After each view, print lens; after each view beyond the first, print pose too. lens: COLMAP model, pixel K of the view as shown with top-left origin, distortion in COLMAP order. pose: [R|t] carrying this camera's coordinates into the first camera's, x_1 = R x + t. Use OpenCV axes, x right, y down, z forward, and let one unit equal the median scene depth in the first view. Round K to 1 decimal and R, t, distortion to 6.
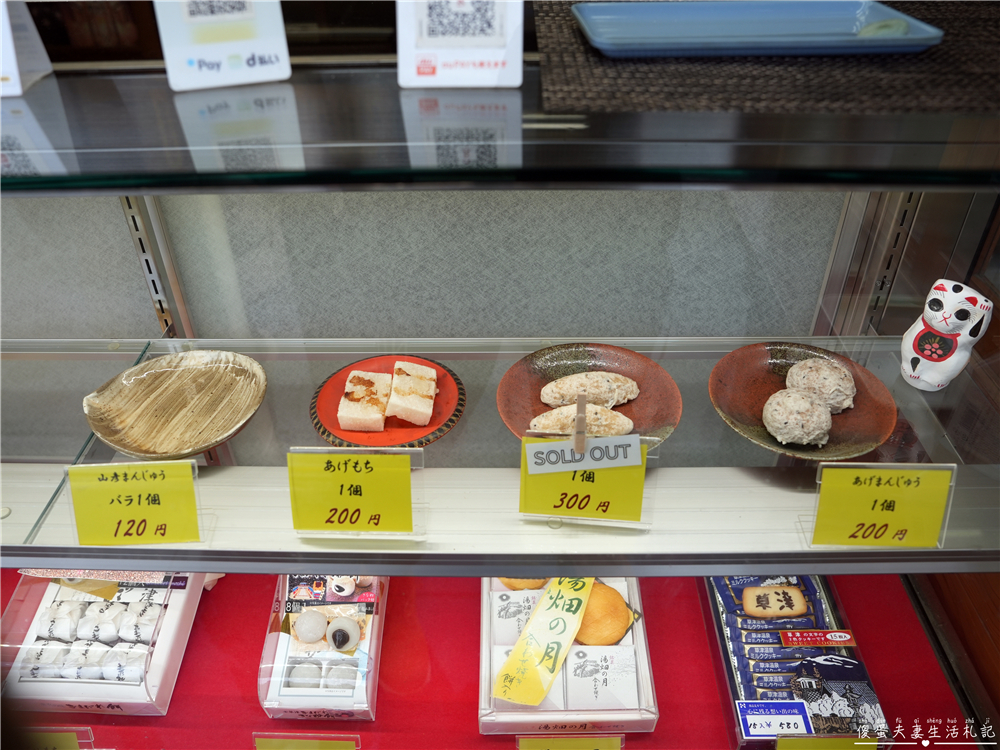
lens RADIAL K [[763.4, 0, 504.9], [0, 763.4, 374.6], [0, 0, 1]] dist [-0.085439, 0.025868]
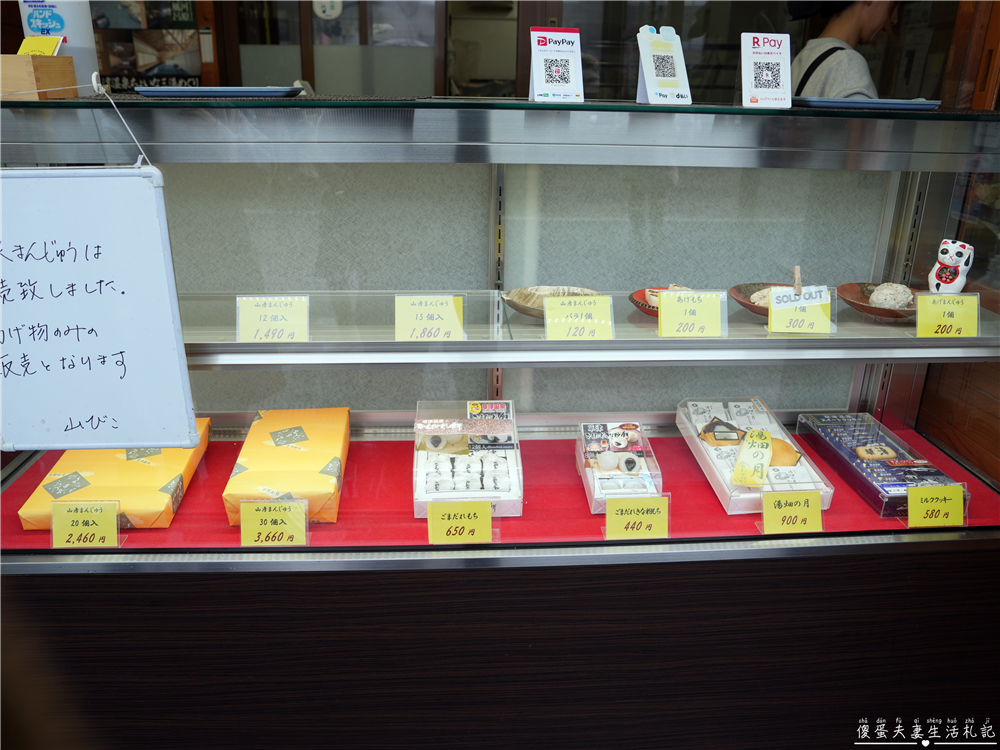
lens RADIAL K [[763.4, 0, 496.2], [0, 763.4, 378.5], [0, 0, 1]] dist [-0.085439, 0.025868]
pose [[0.996900, -0.007225, 0.078348, -0.714238], [0.028861, 0.959942, -0.278707, 0.705658], [-0.073196, 0.280104, 0.957175, -0.645346]]
